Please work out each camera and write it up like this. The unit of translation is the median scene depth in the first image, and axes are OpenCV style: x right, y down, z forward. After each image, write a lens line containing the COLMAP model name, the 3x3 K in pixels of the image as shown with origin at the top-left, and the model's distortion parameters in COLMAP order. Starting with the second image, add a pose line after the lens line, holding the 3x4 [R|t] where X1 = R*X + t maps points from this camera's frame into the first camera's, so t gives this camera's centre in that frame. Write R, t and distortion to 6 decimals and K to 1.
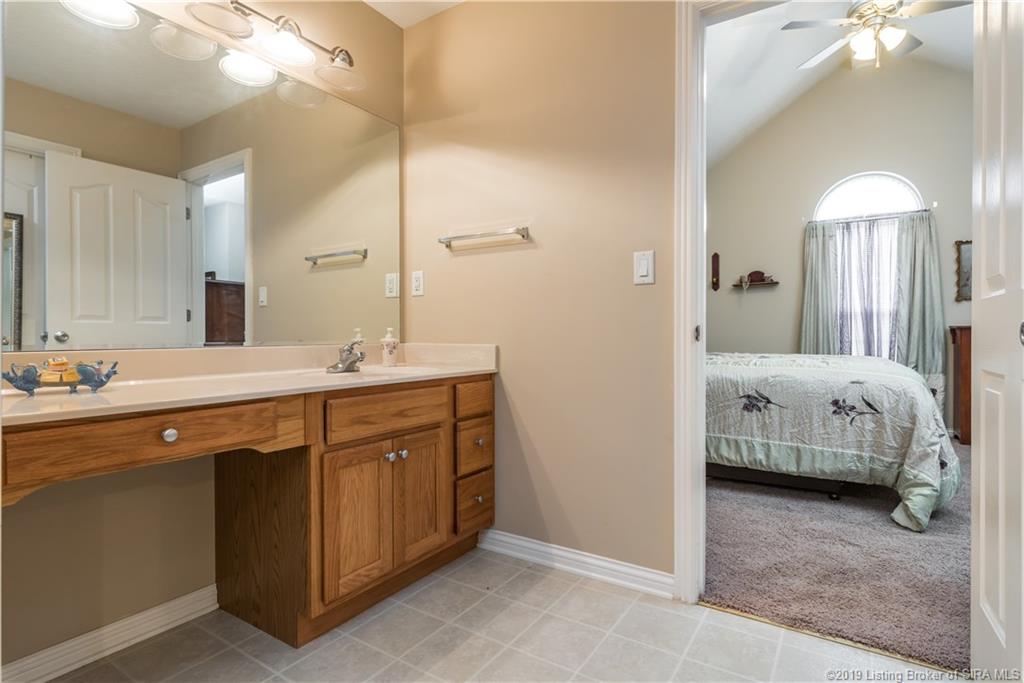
lens RADIAL K [[537.2, 0, 535.0], [0, 537.2, 338.3], [0, 0, 1]] dist [0.001117, 0.000056]
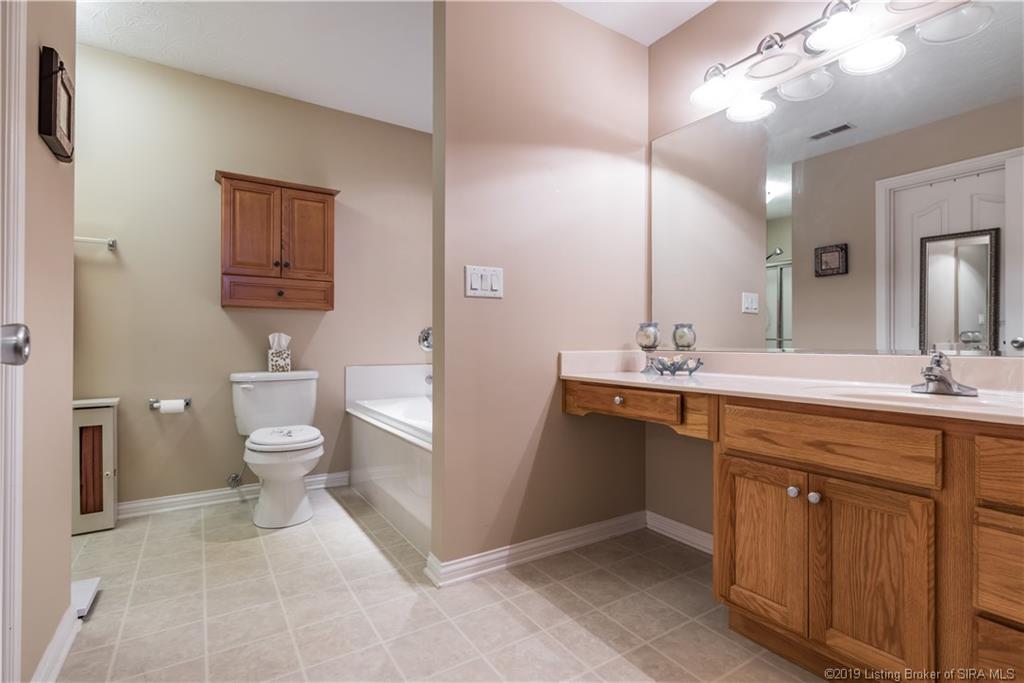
lens RADIAL K [[482.9, 0, 512.0], [0, 482.9, 341.5], [0, 0, 1]] dist [-0.000553, 0.000417]
pose [[-0.441030, -0.000358, -0.897492, 0.494697], [-0.007622, 0.999965, 0.003347, -0.005984], [0.897460, 0.008317, -0.441017, 0.798335]]
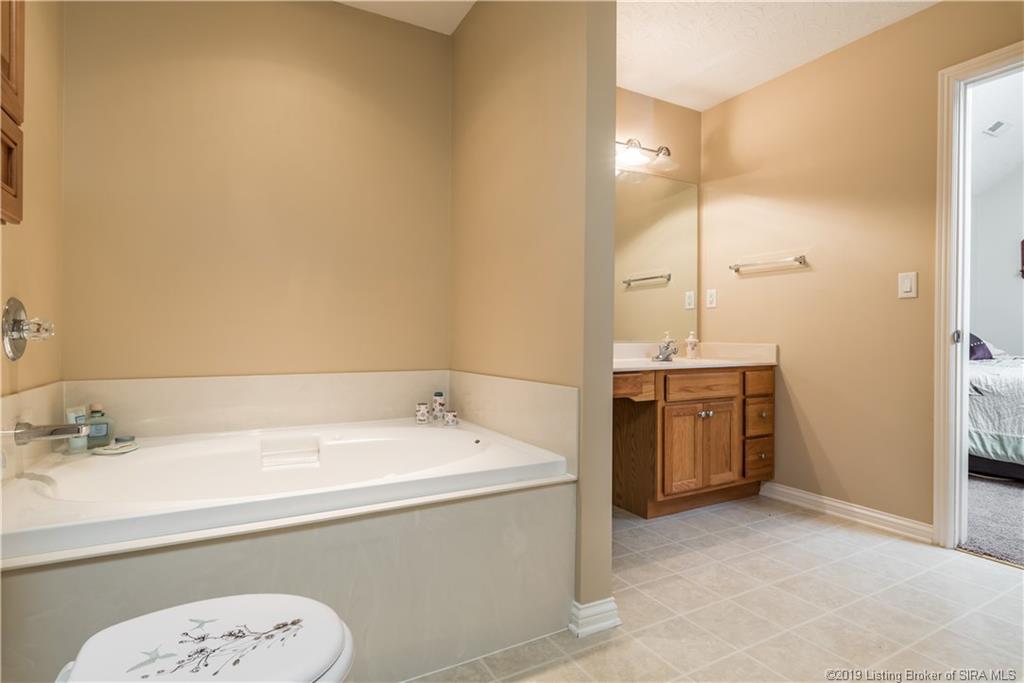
lens RADIAL K [[533.0, 0, 500.5], [0, 533.0, 339.4], [0, 0, 1]] dist [-0.000872, -0.000167]
pose [[0.860148, 0.007006, -0.509997, 0.014149], [-0.007000, 0.999974, 0.001930, 0.002586], [0.509997, 0.001910, 0.860174, -0.545253]]
